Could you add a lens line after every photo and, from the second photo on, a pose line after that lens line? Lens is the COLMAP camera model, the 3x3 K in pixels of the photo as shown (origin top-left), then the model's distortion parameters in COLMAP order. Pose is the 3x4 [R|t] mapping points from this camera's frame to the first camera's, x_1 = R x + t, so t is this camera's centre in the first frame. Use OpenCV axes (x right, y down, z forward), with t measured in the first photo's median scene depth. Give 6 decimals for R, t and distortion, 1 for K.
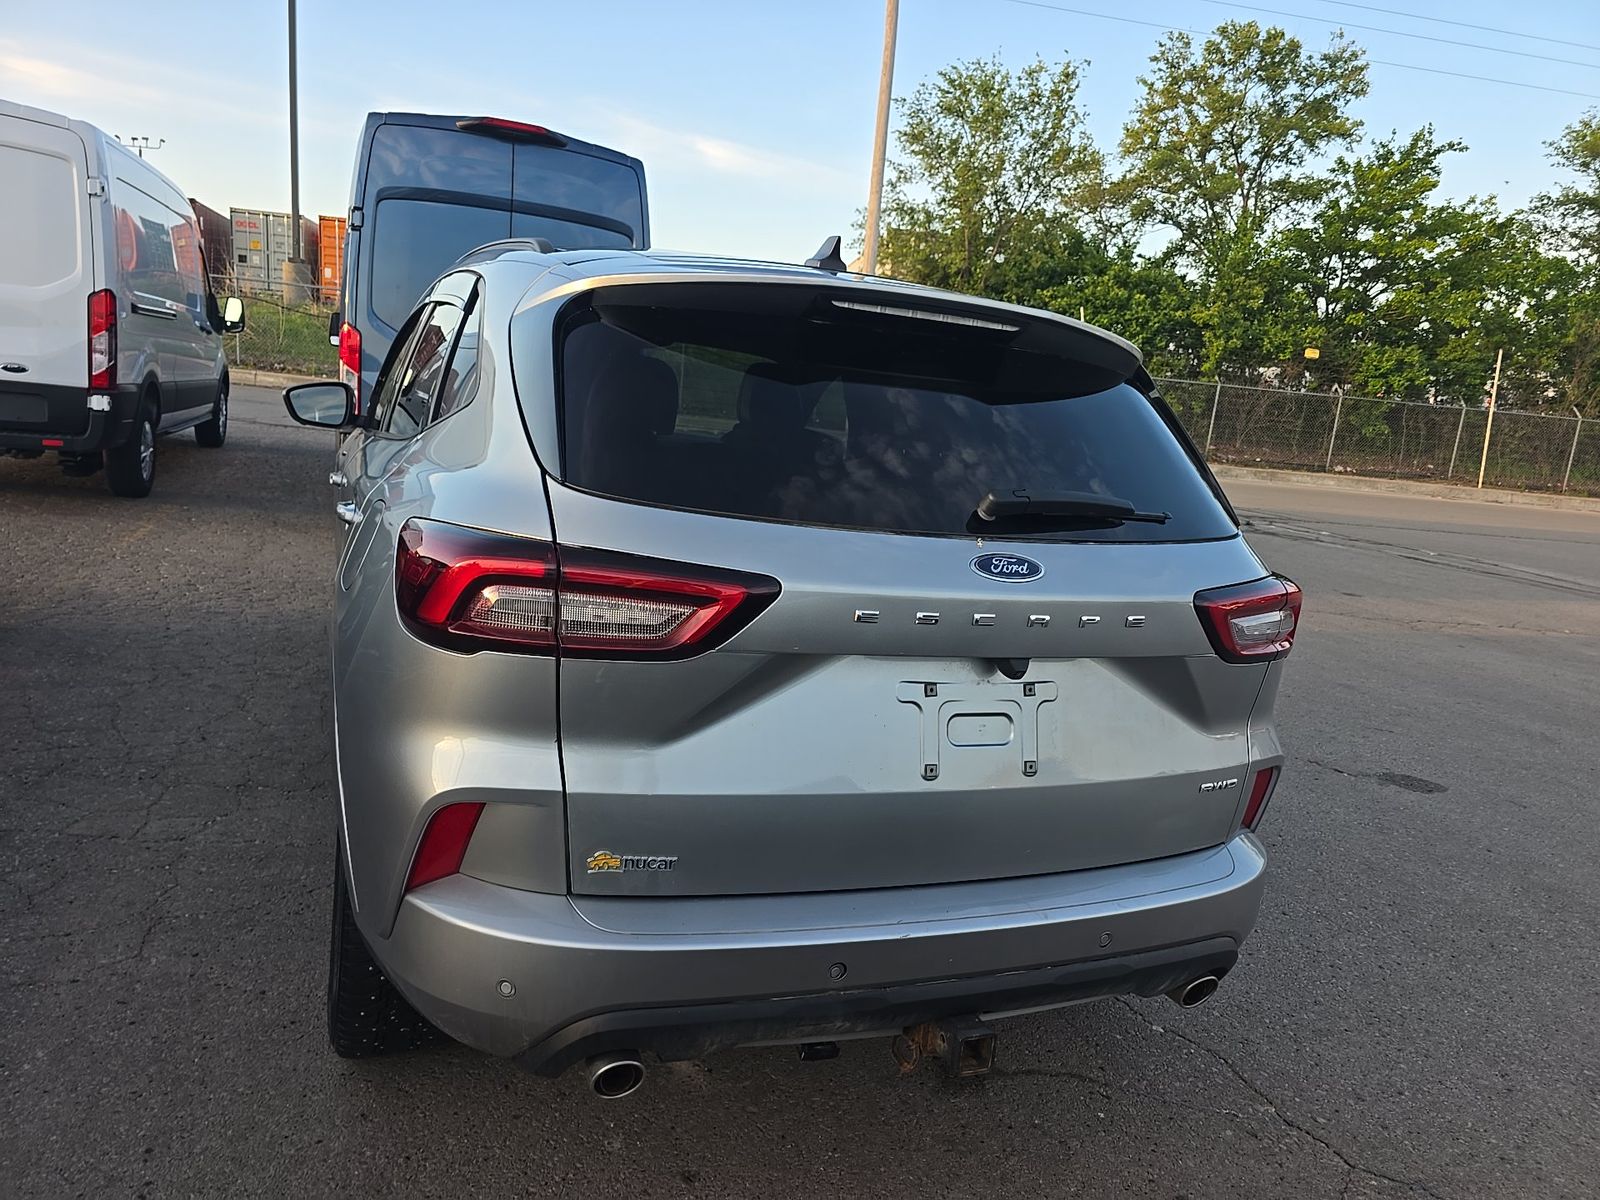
lens RADIAL K [[1093.1, 0, 817.8], [0, 1093.1, 602.1], [0, 0, 1]] dist [0.060587, -0.055112]
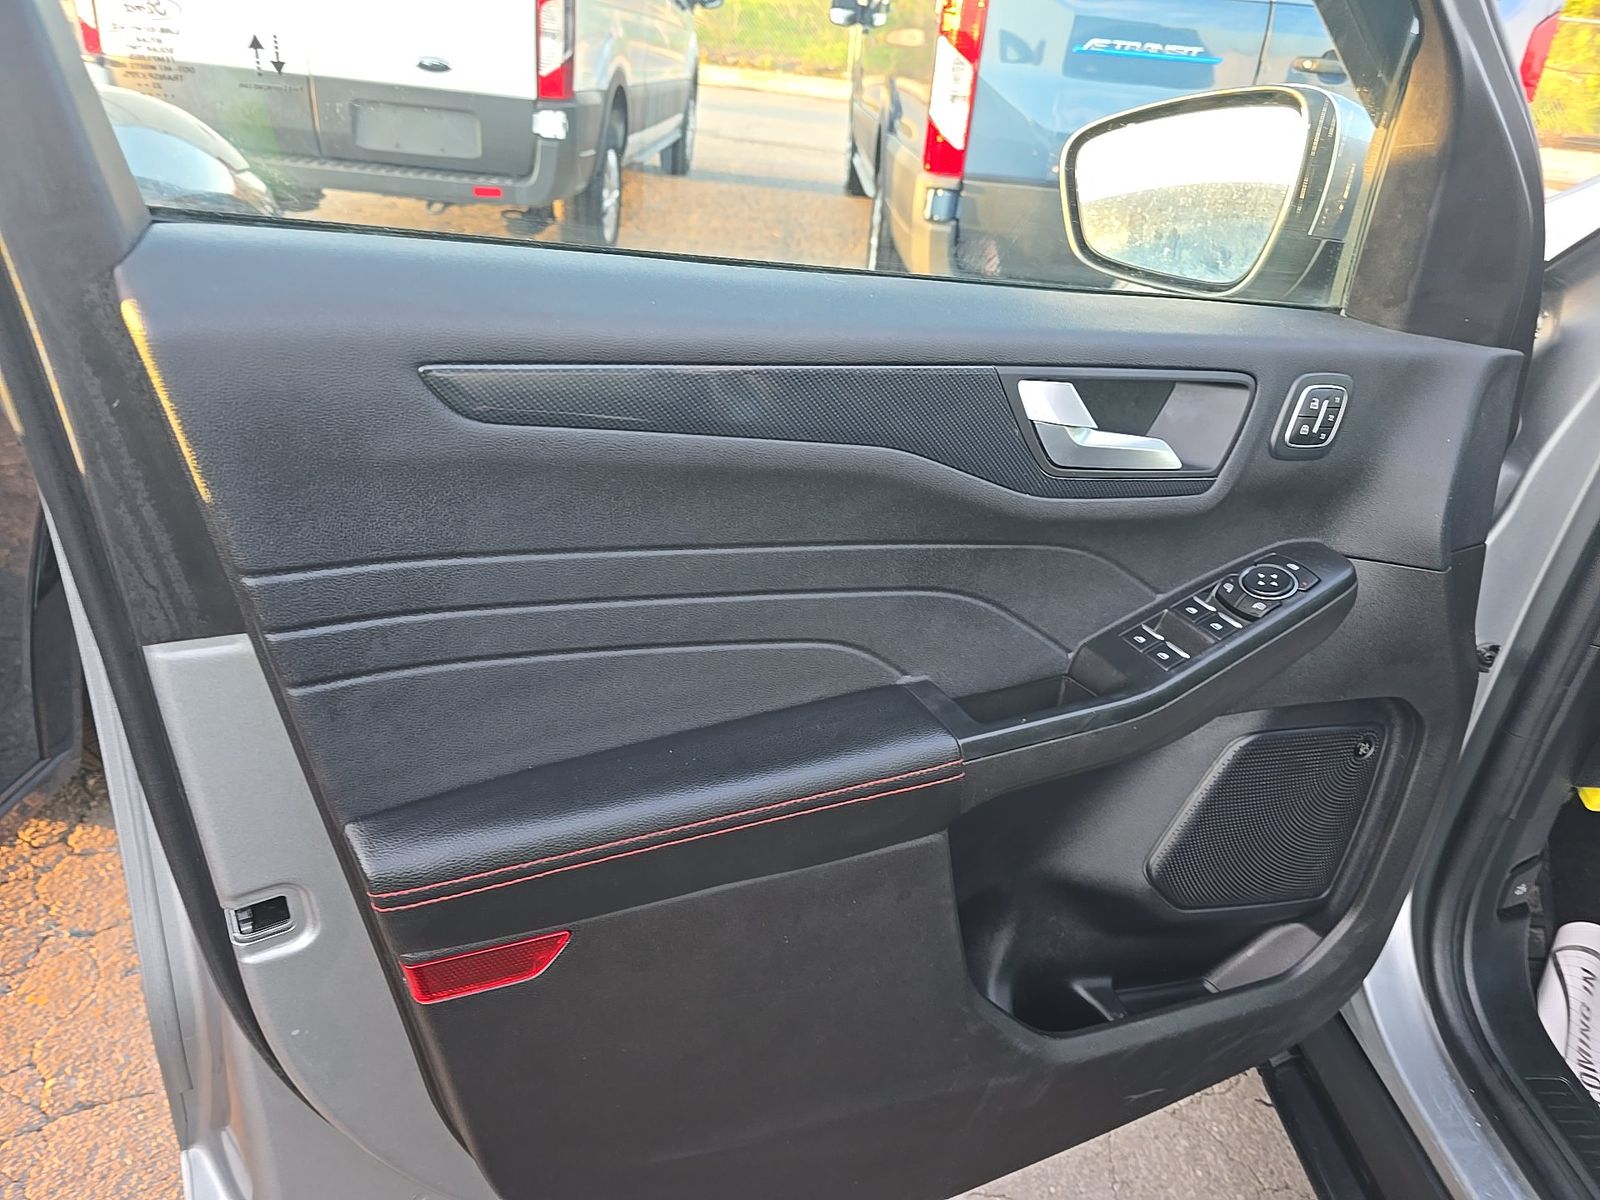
lens RADIAL K [[1081.1, 0, 796.8], [0, 1081.1, 570.6], [0, 0, 1]] dist [0.005342, 0.000909]
pose [[0.933836, 0.142530, -0.328078, -0.095915], [-0.062829, 0.968284, 0.241825, -0.031466], [0.352140, -0.205212, 0.913173, 0.150309]]
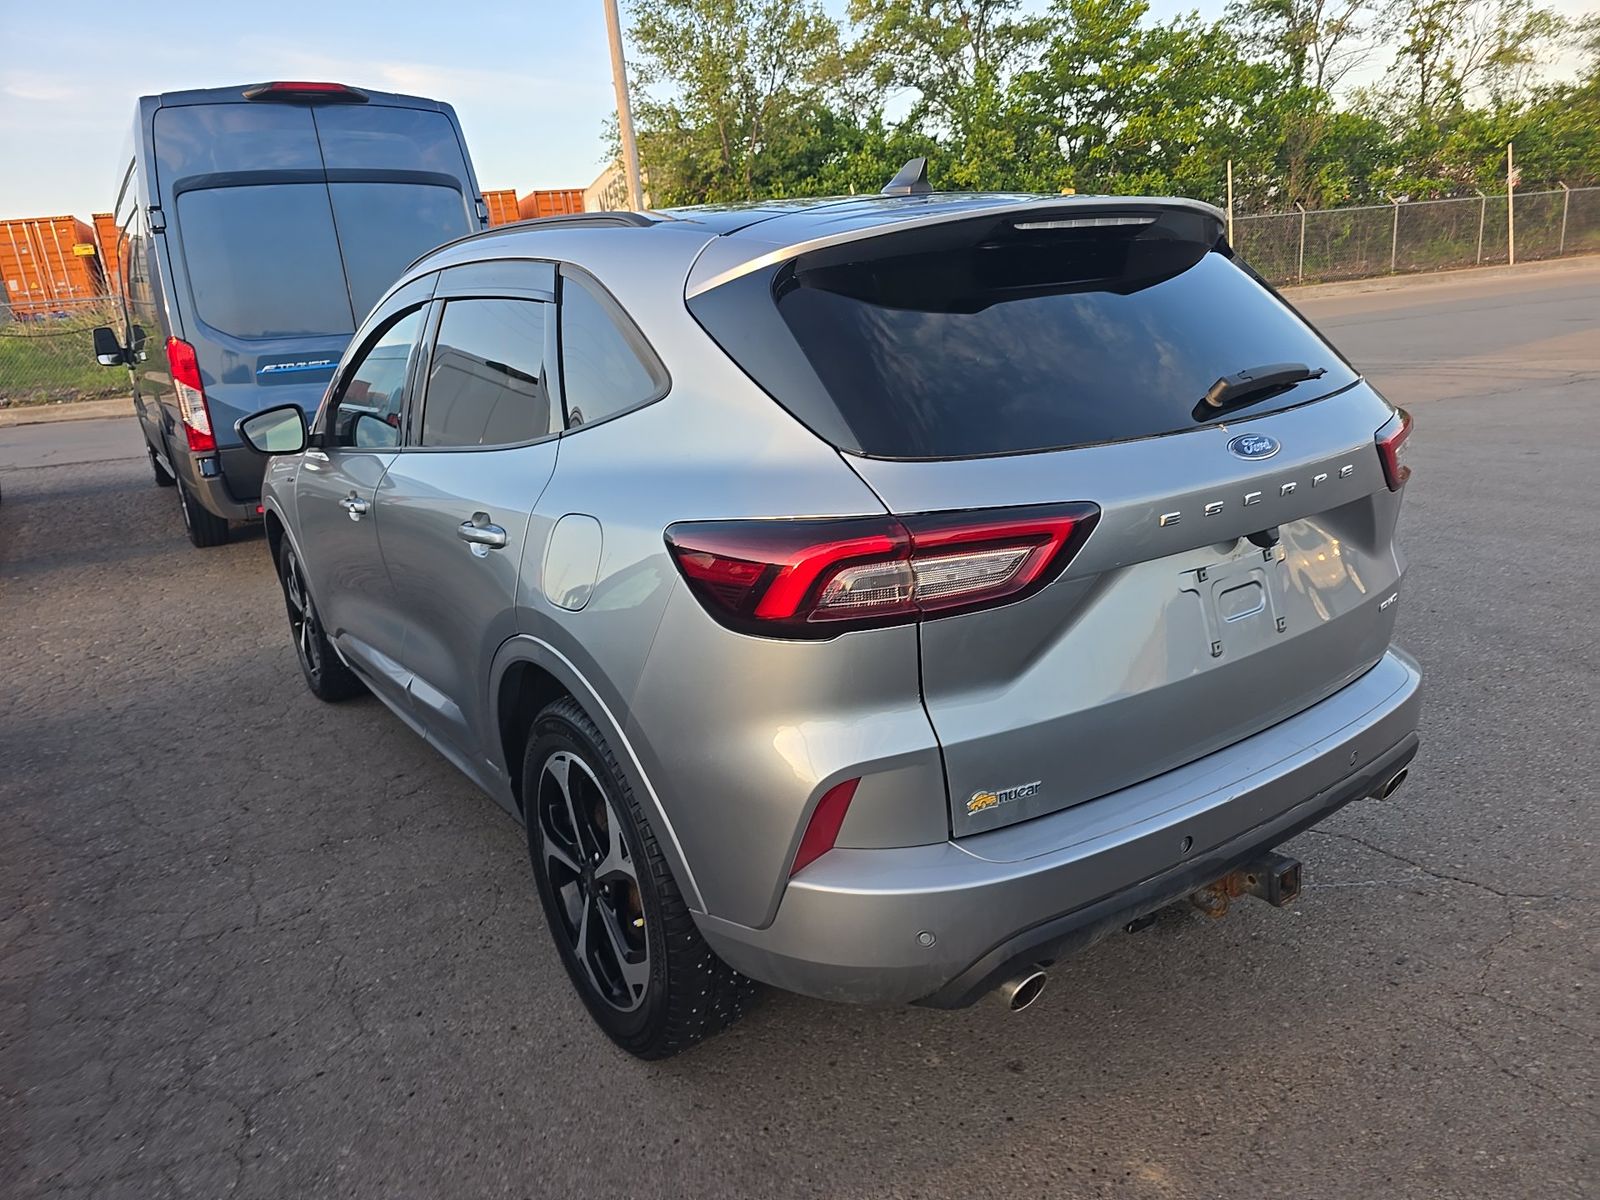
lens RADIAL K [[1093.1, 0, 817.8], [0, 1093.1, 602.1], [0, 0, 1]] dist [0.060587, -0.055112]
pose [[0.959952, -0.227962, 0.162866, -0.038333], [0.213575, 0.971671, 0.101201, -0.007233], [-0.181322, -0.062364, 0.981444, 0.000827]]
